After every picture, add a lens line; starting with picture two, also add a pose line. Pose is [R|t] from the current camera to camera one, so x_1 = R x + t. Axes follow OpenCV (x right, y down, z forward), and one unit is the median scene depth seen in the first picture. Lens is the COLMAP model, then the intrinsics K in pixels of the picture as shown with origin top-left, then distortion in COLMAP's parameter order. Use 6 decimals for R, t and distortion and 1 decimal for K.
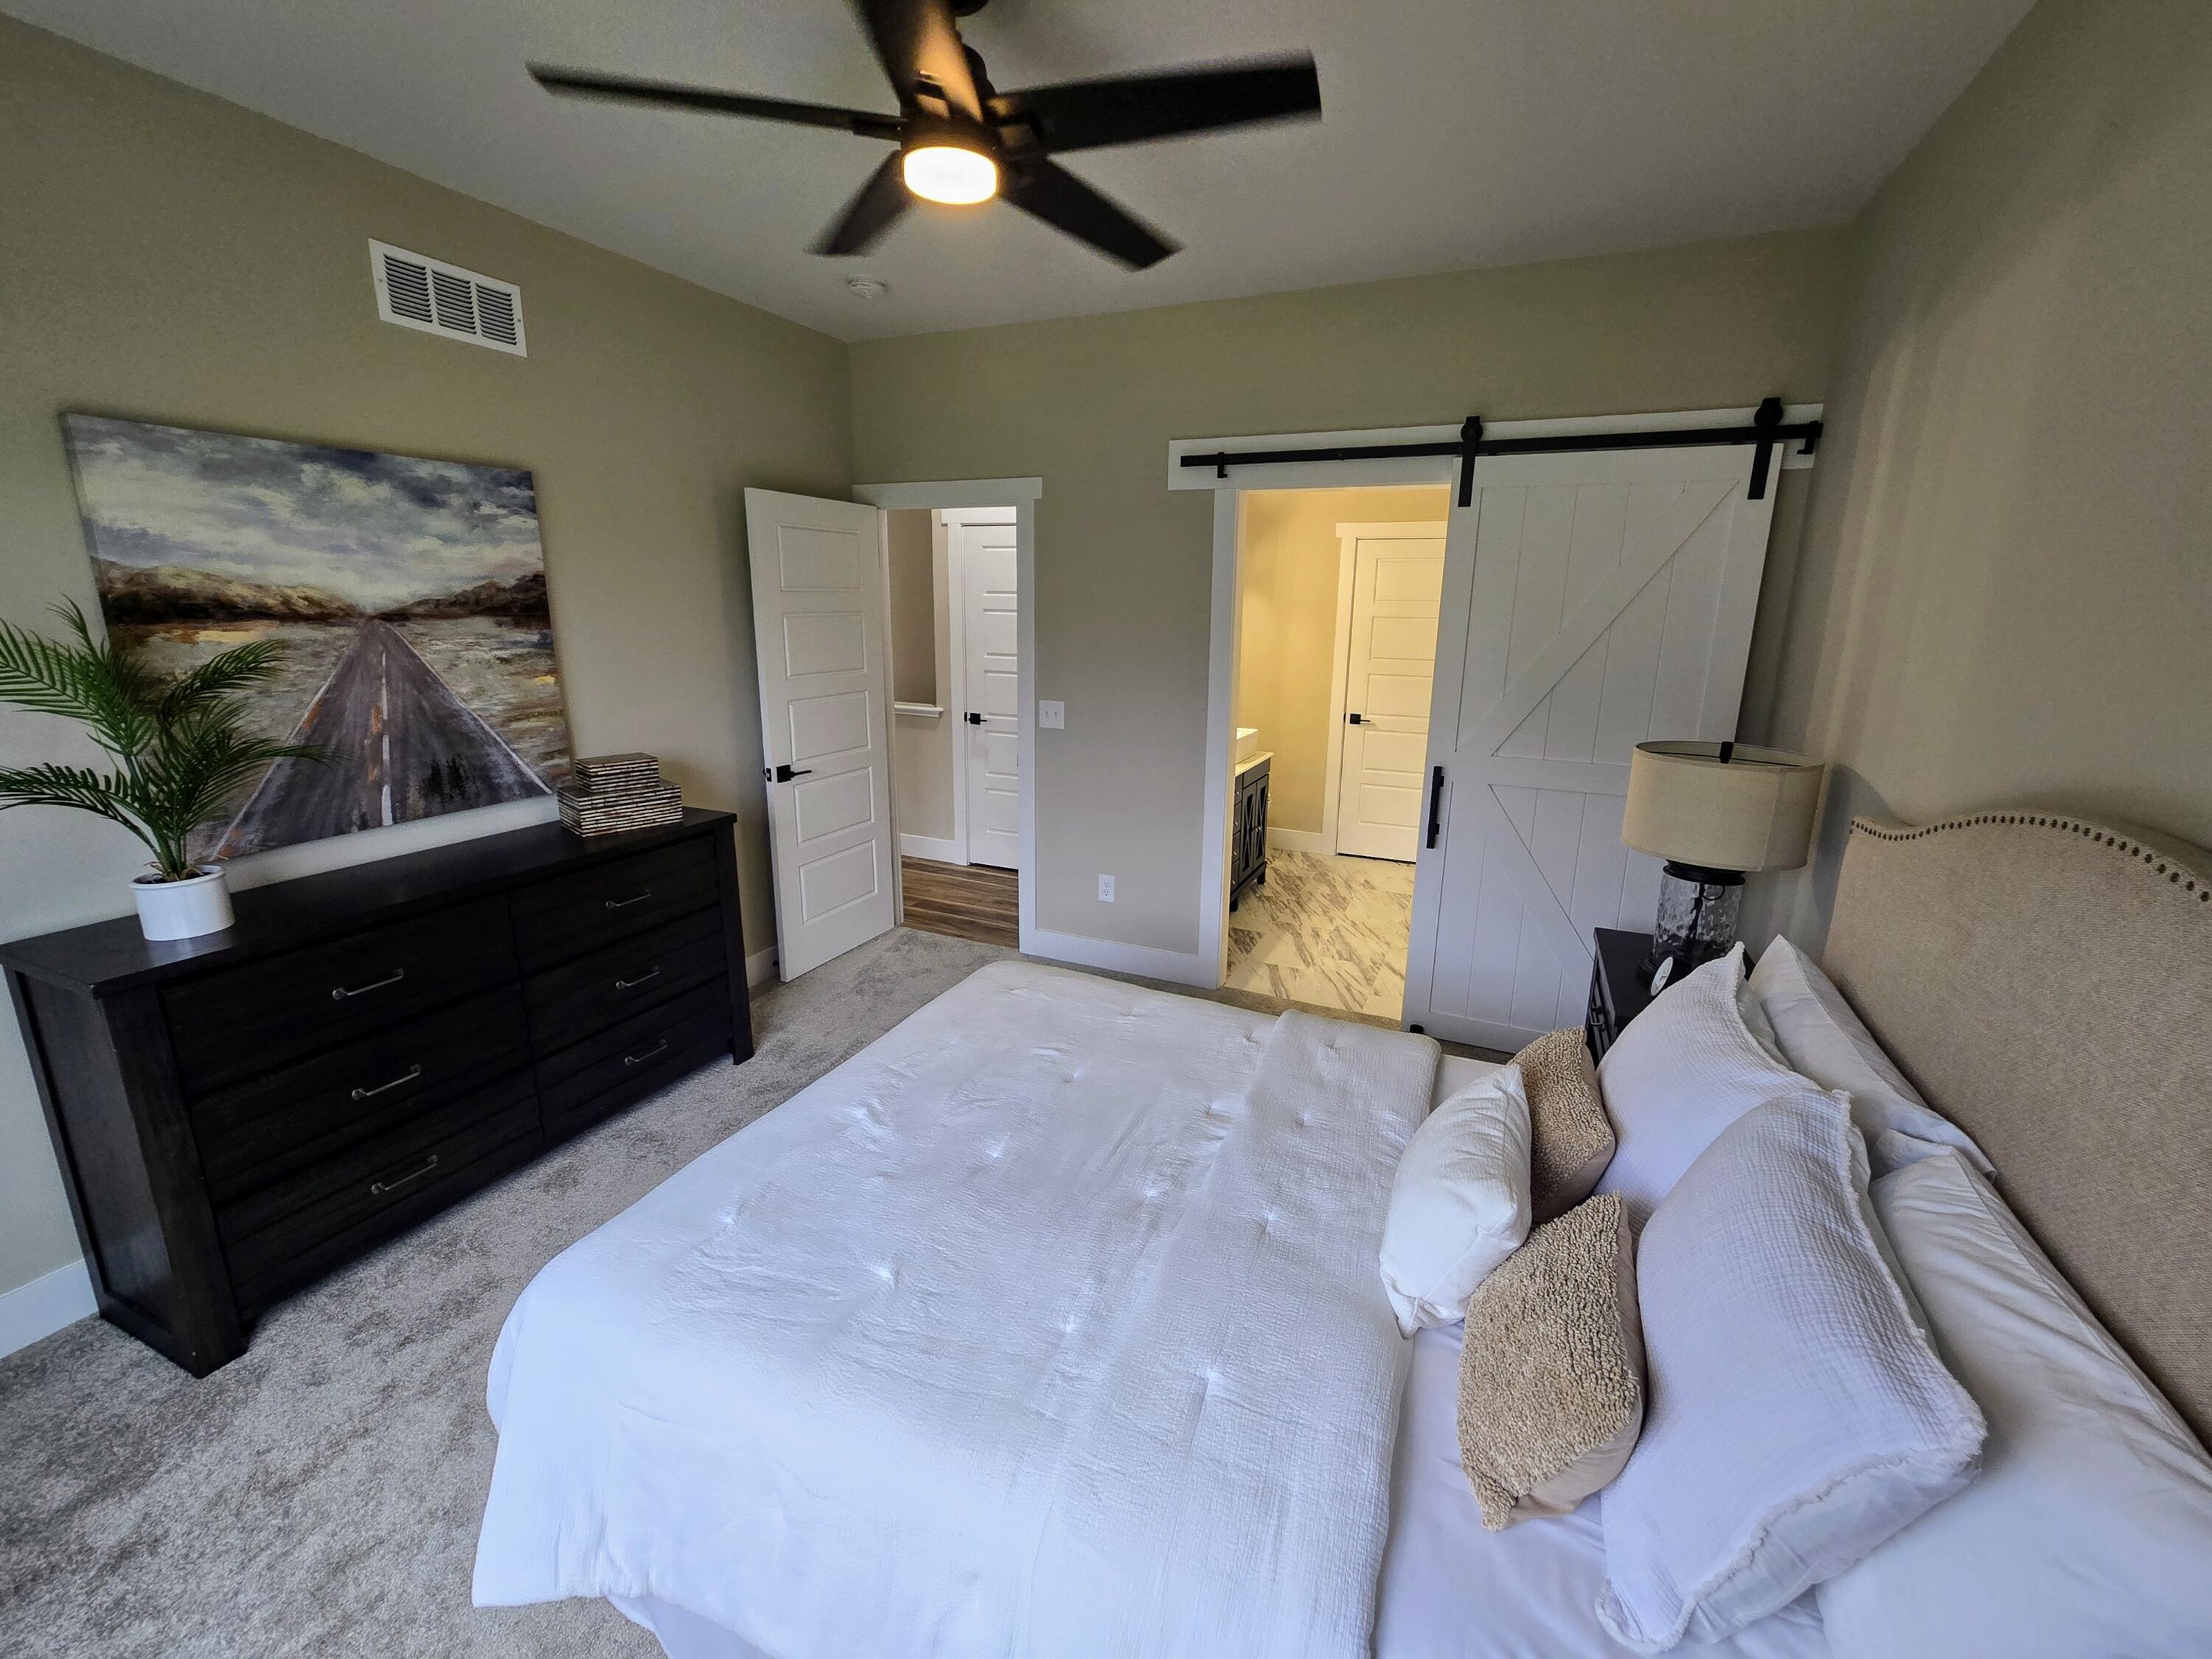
lens RADIAL K [[907.6, 0, 1107.0], [0, 907.6, 821.6], [0, 0, 1]] dist [-0.000932, 0.001868]
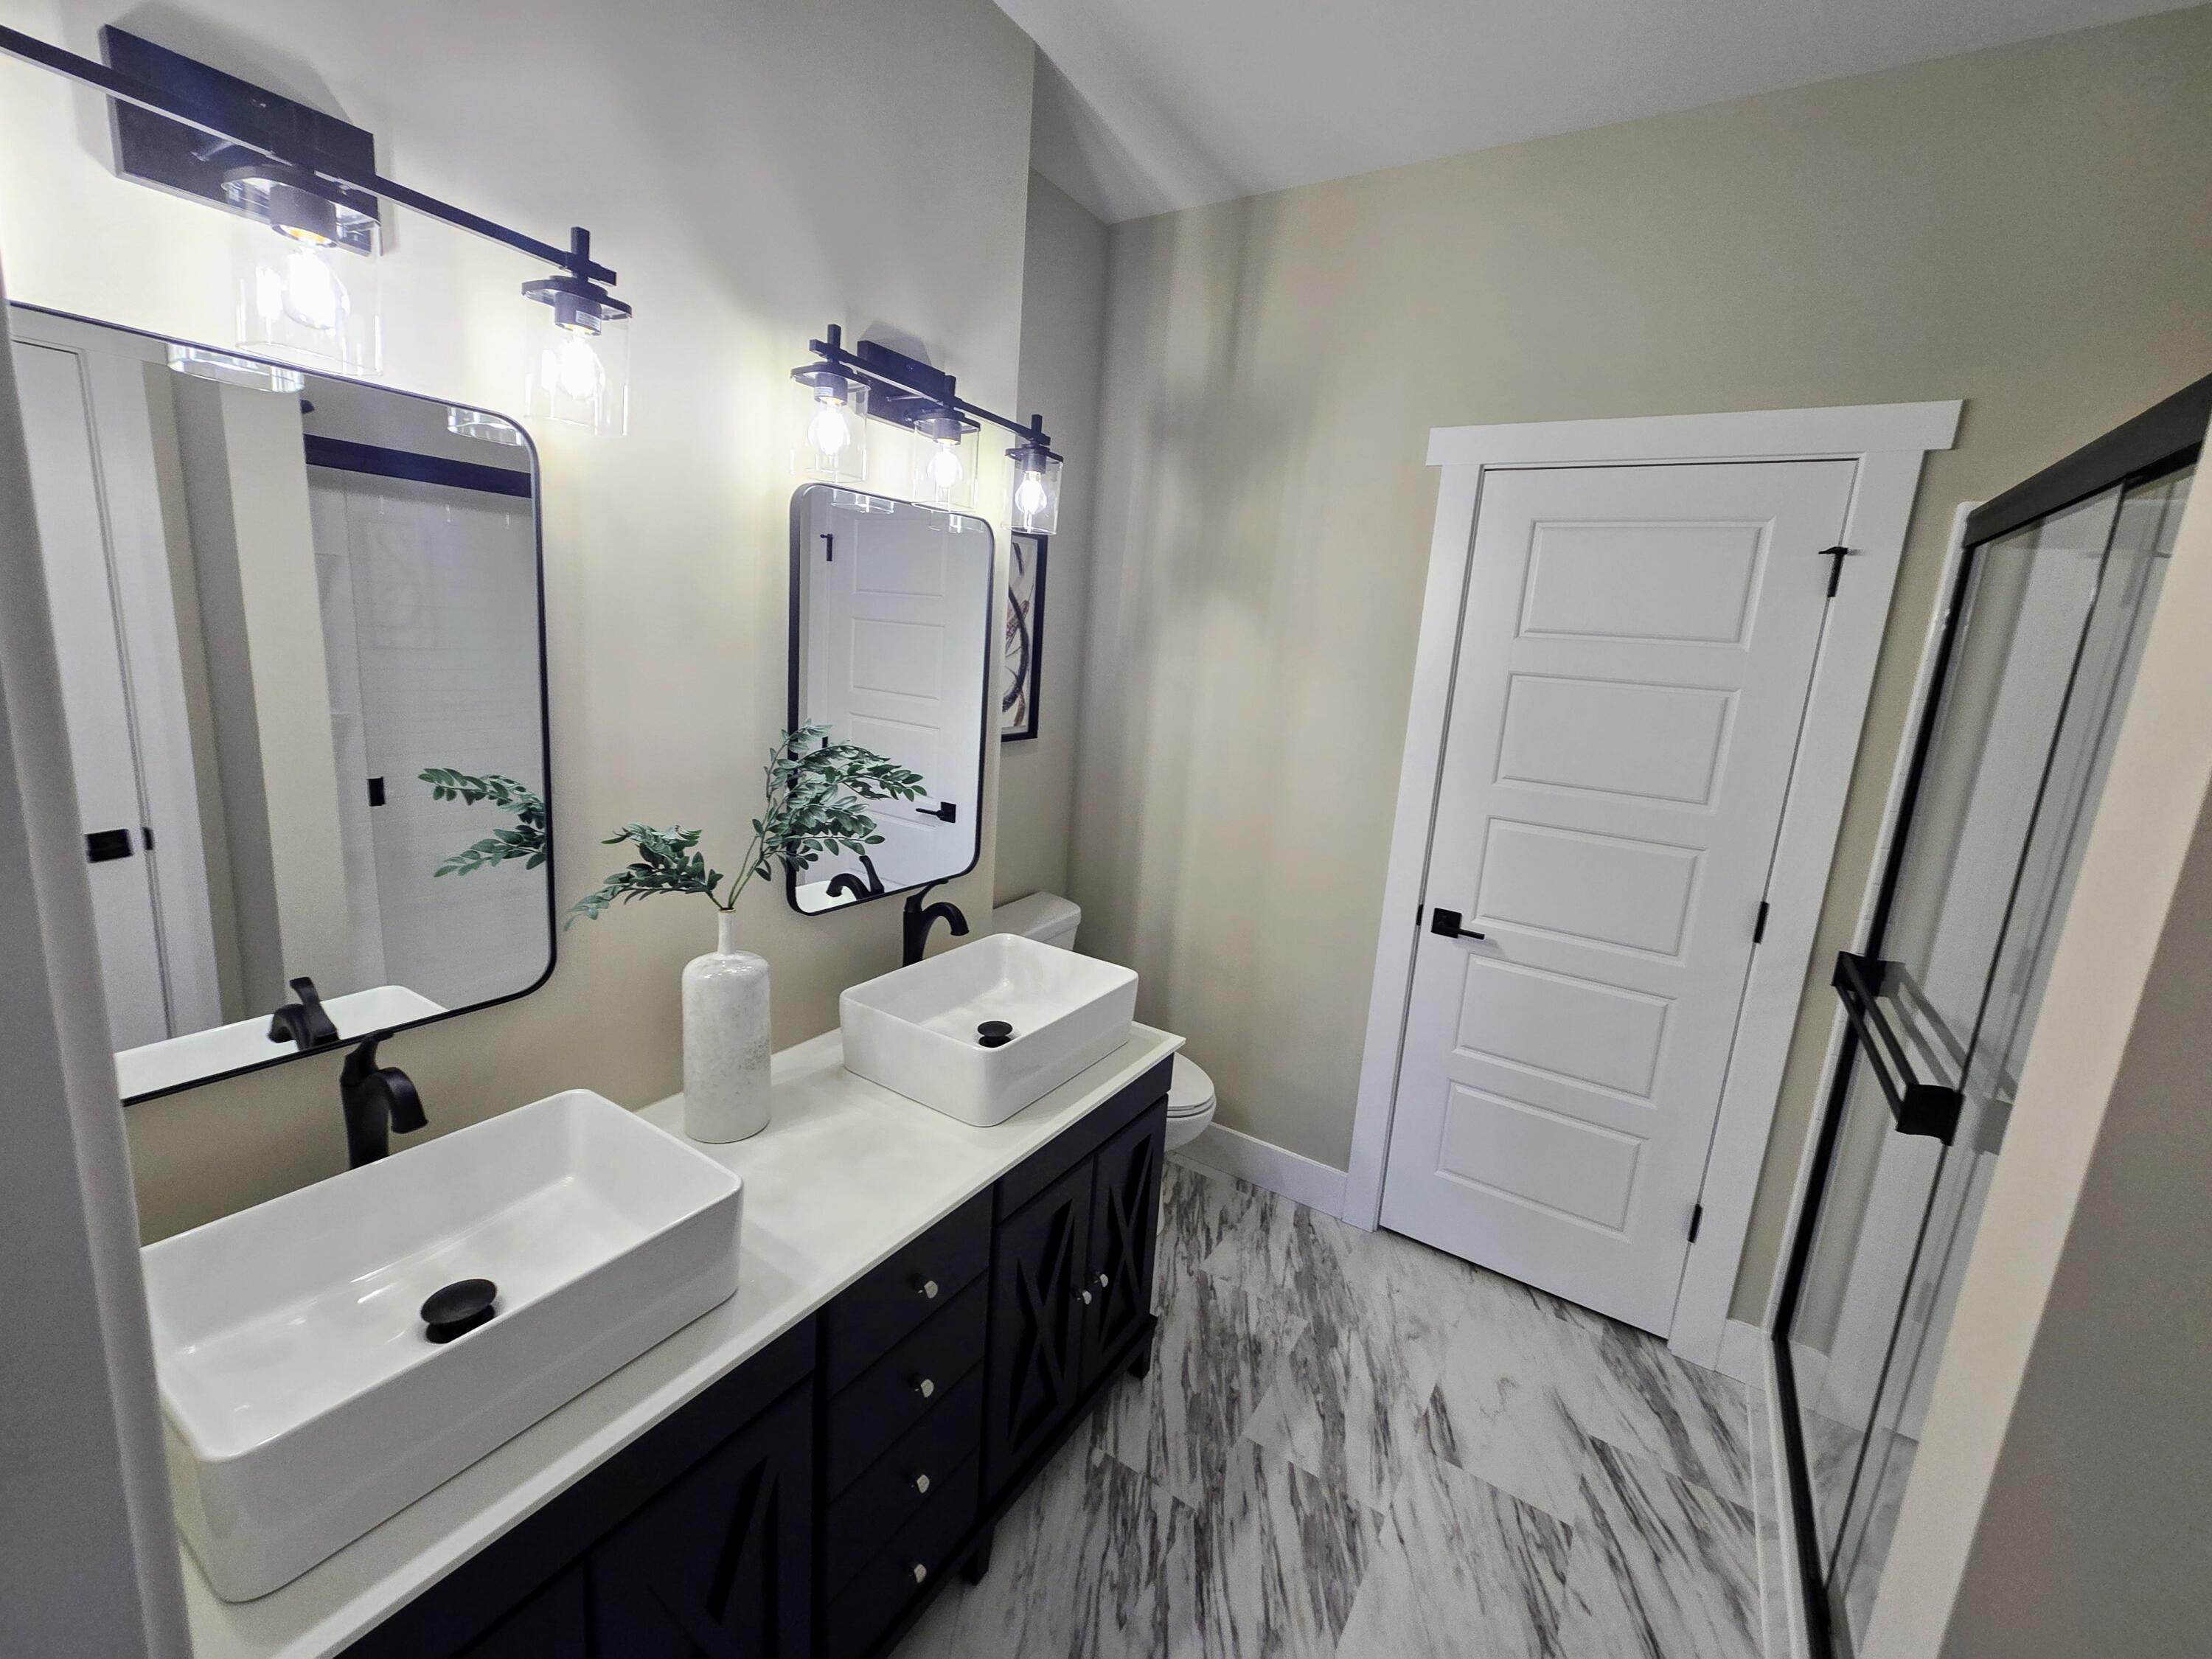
lens RADIAL K [[907.6, 0, 1107.0], [0, 907.6, 822.5], [0, 0, 1]] dist [-0.000932, 0.001868]
pose [[0.988150, 0.084602, -0.128074, 0.185712], [-0.089941, 0.995279, -0.036484, -0.138496], [0.124382, 0.047570, 0.991093, 0.624553]]
